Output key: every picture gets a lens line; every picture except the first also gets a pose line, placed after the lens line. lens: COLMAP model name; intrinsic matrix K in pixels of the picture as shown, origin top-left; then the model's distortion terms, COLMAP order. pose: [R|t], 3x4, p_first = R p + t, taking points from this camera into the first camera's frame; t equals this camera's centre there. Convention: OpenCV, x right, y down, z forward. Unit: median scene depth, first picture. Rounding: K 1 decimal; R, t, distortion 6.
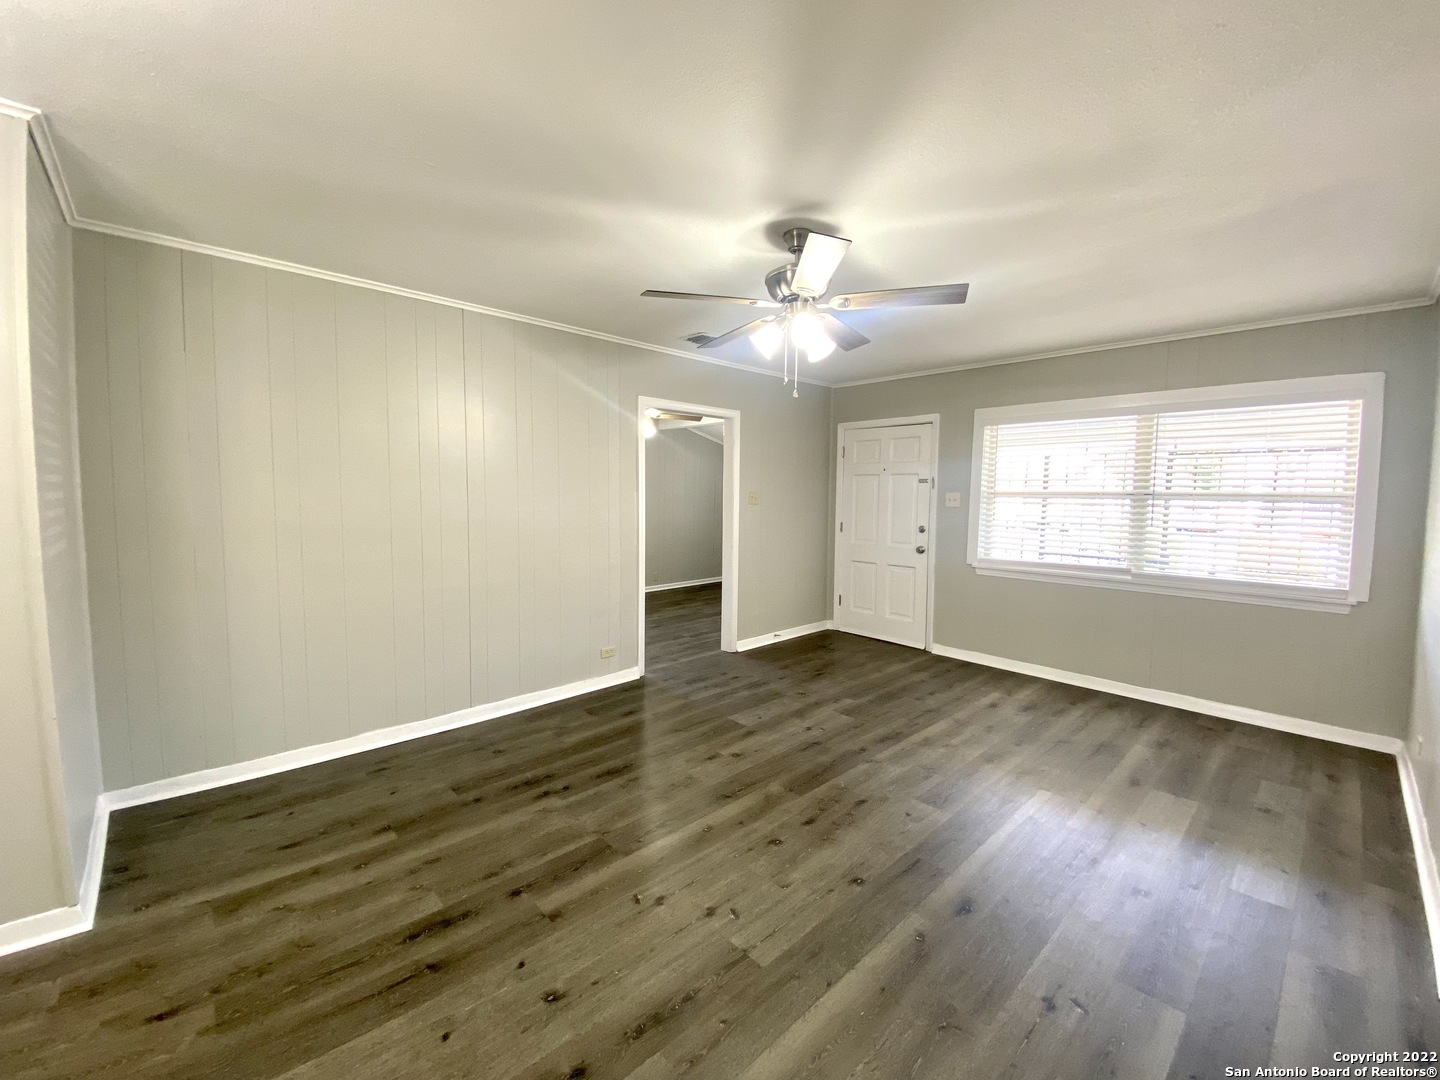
lens RADIAL K [[584.6, 0, 718.0], [0, 584.6, 531.9], [0, 0, 1]] dist [0.012938, -0.015673]
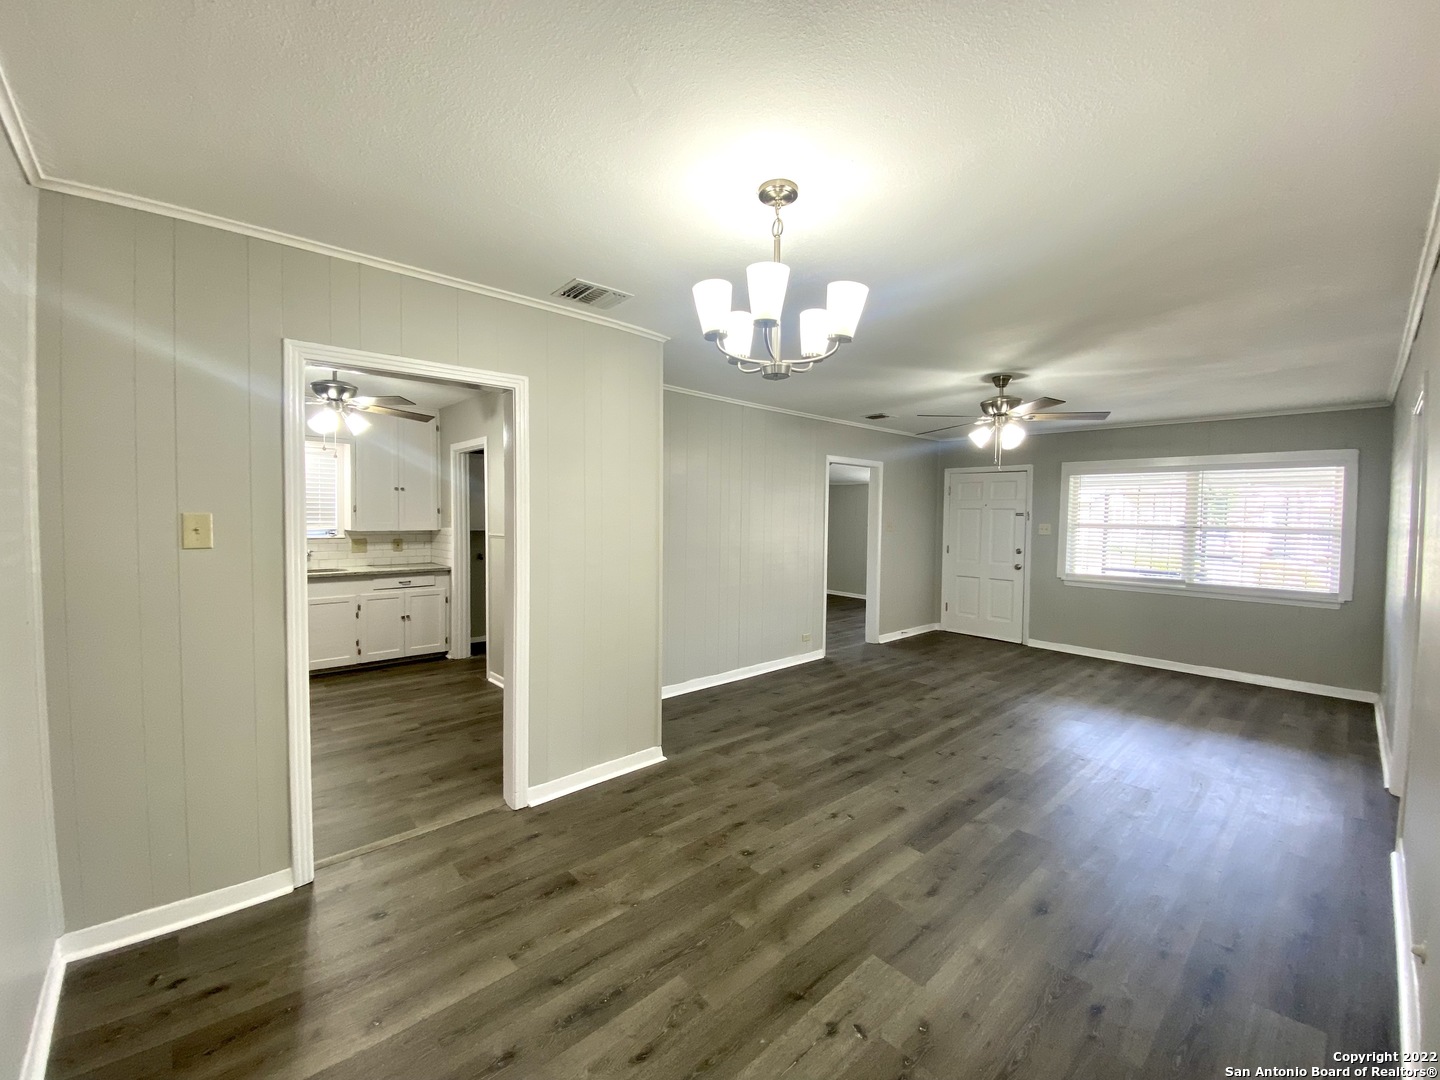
lens RADIAL K [[584.6, 0, 718.5], [0, 584.6, 530.2], [0, 0, 1]] dist [0.012938, -0.015673]
pose [[0.999914, 0.008312, -0.010166, -0.506246], [-0.008720, 0.999132, -0.040741, 0.012896], [0.009818, 0.040826, 0.999118, -0.527559]]
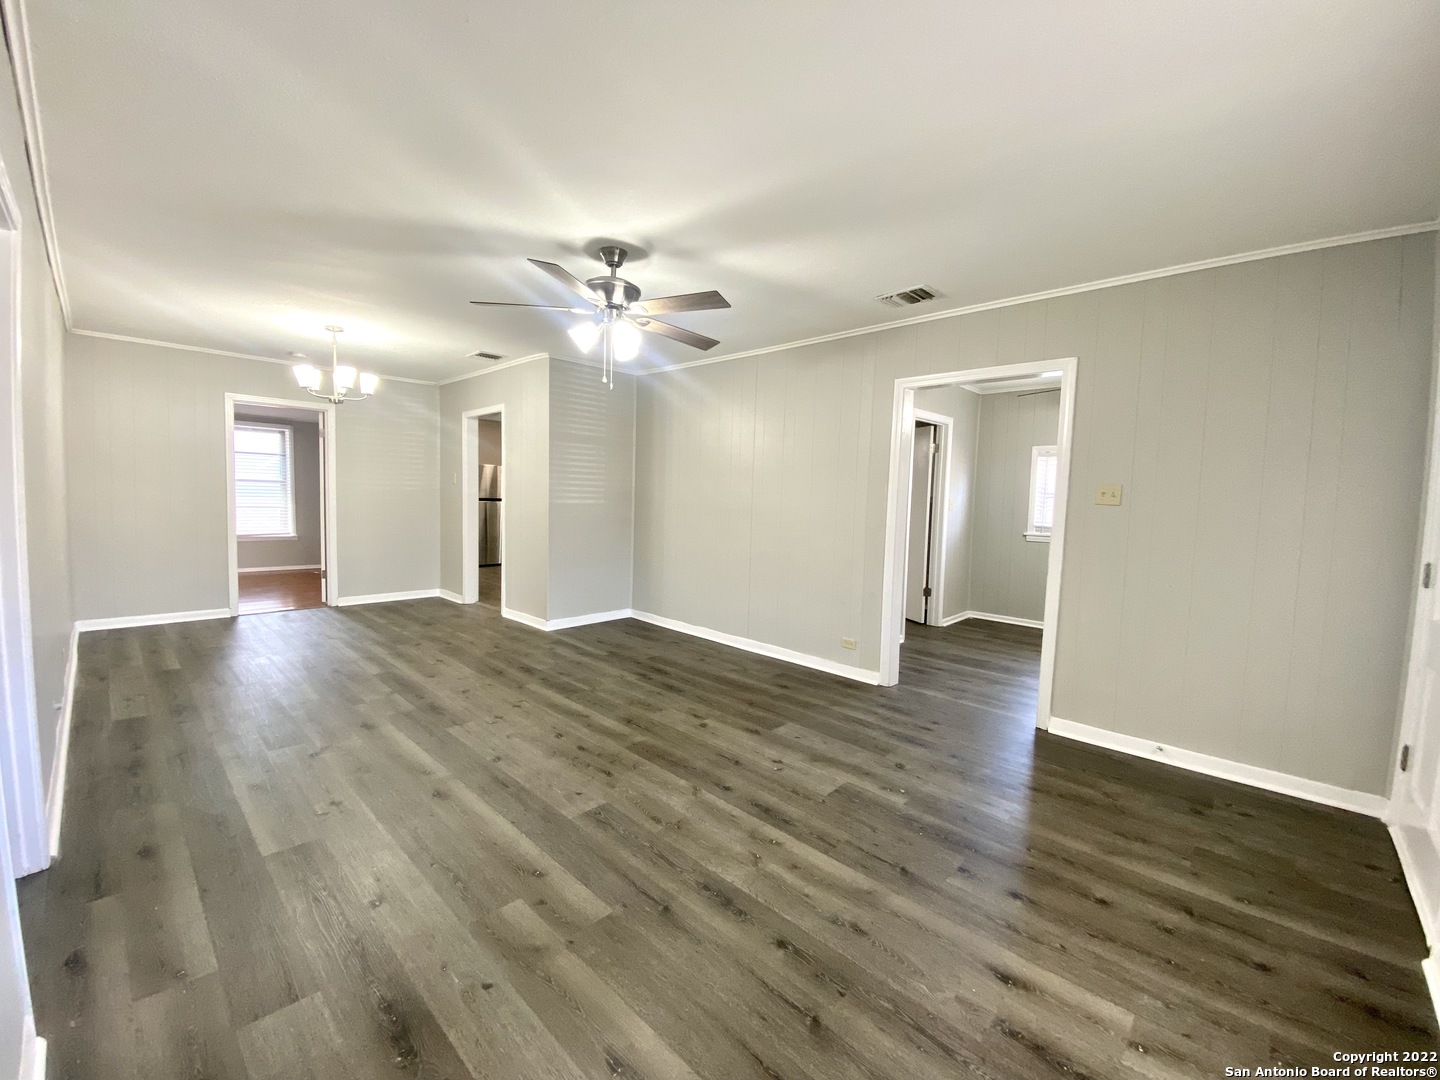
lens RADIAL K [[584.6, 0, 721.6], [0, 584.6, 531.6], [0, 0, 1]] dist [0.012938, -0.015673]
pose [[0.067680, 0.063947, -0.995656, 1.029475], [-0.097056, 0.993633, 0.057220, -0.028121], [0.992975, 0.092762, 0.073455, 0.895134]]
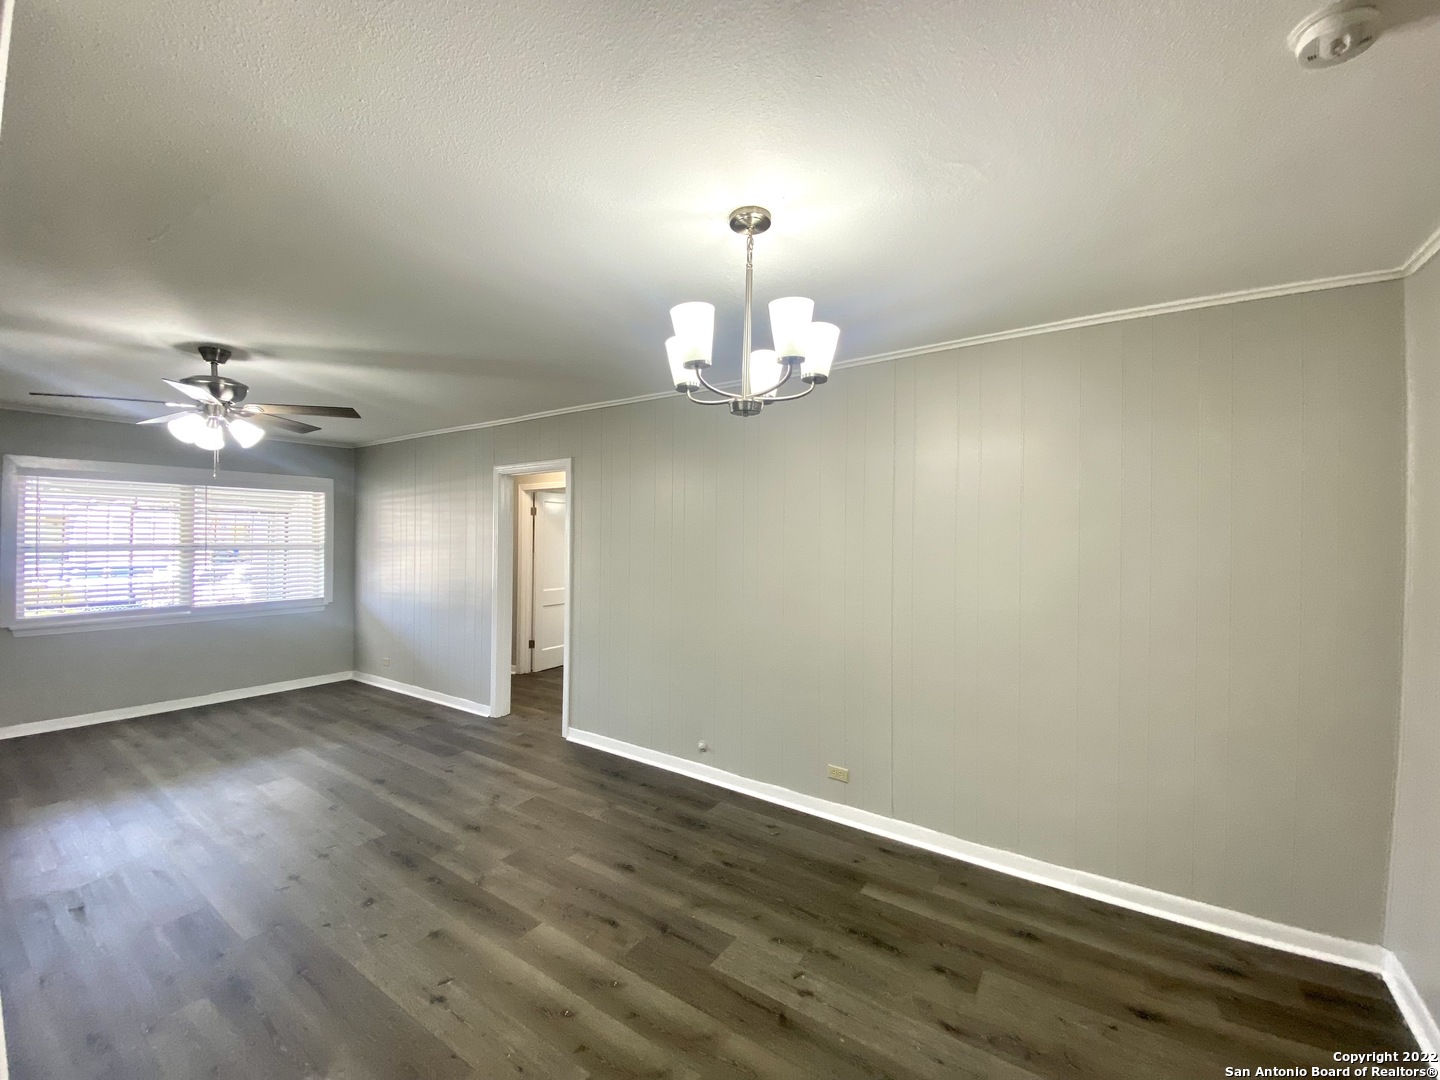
lens RADIAL K [[584.6, 0, 720.3], [0, 584.6, 532.0], [0, 0, 1]] dist [0.012938, -0.015673]
pose [[-0.222078, -0.004707, 0.975018, -0.980967], [0.057991, 0.998154, 0.018027, -0.064347], [-0.973303, 0.060546, -0.221395, 0.199995]]
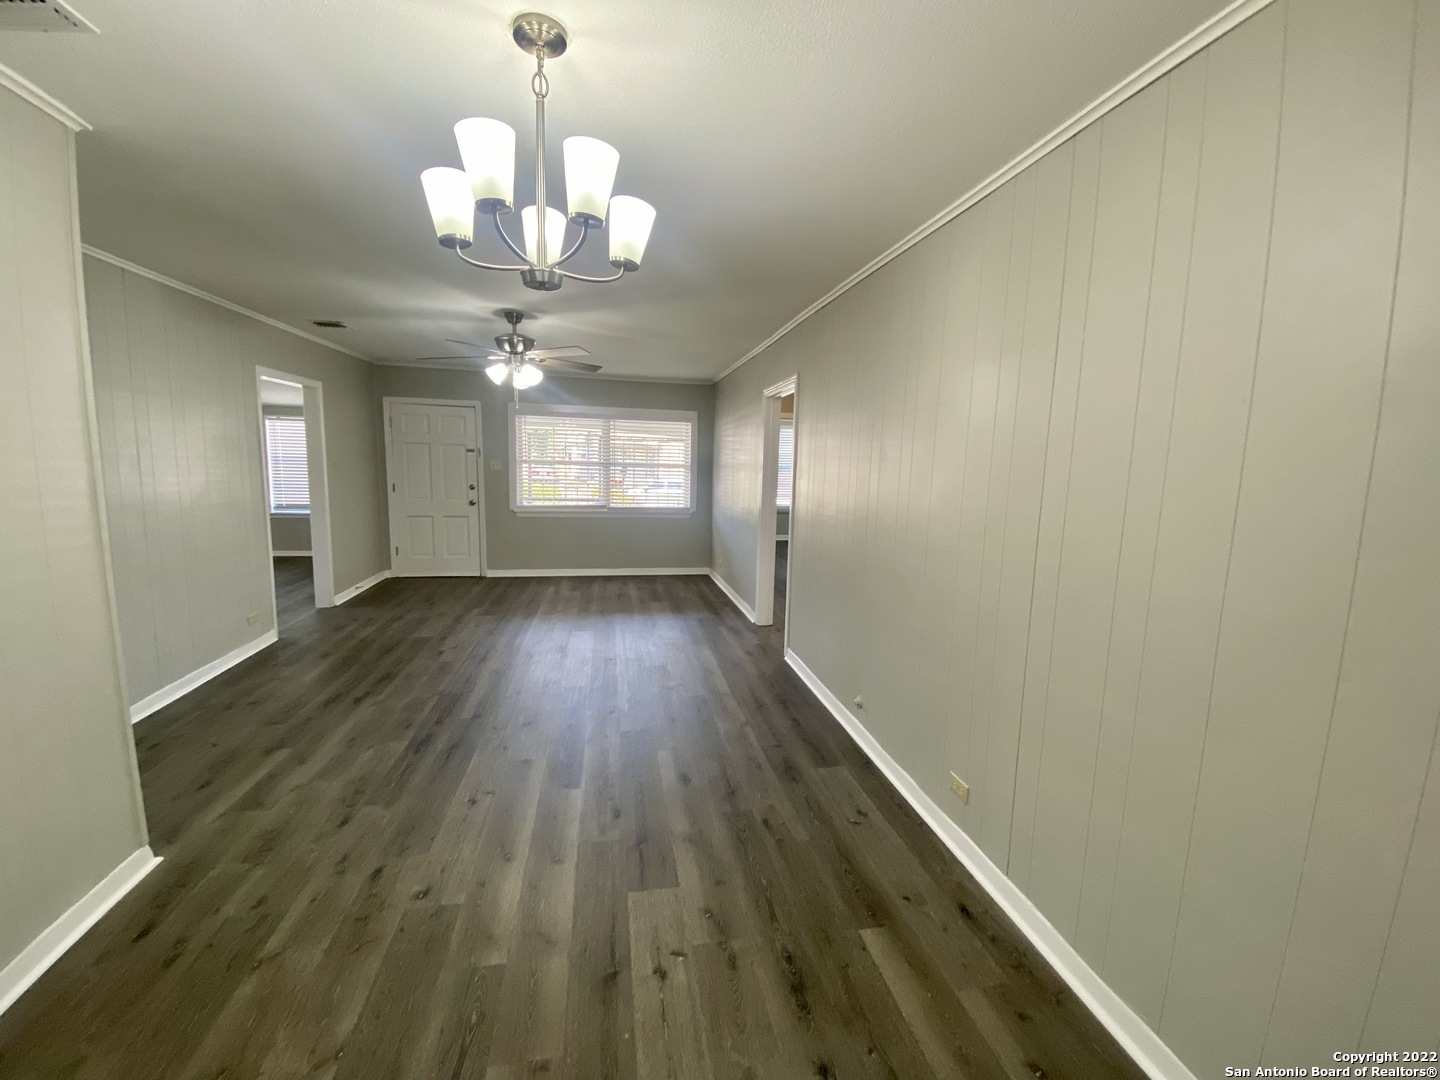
lens RADIAL K [[584.6, 0, 717.0], [0, 584.6, 534.5], [0, 0, 1]] dist [0.012938, -0.015673]
pose [[0.534997, -0.106180, 0.838155, -0.783314], [0.040130, 0.994145, 0.100326, -0.014685], [-0.843900, -0.020039, 0.536126, -0.311864]]
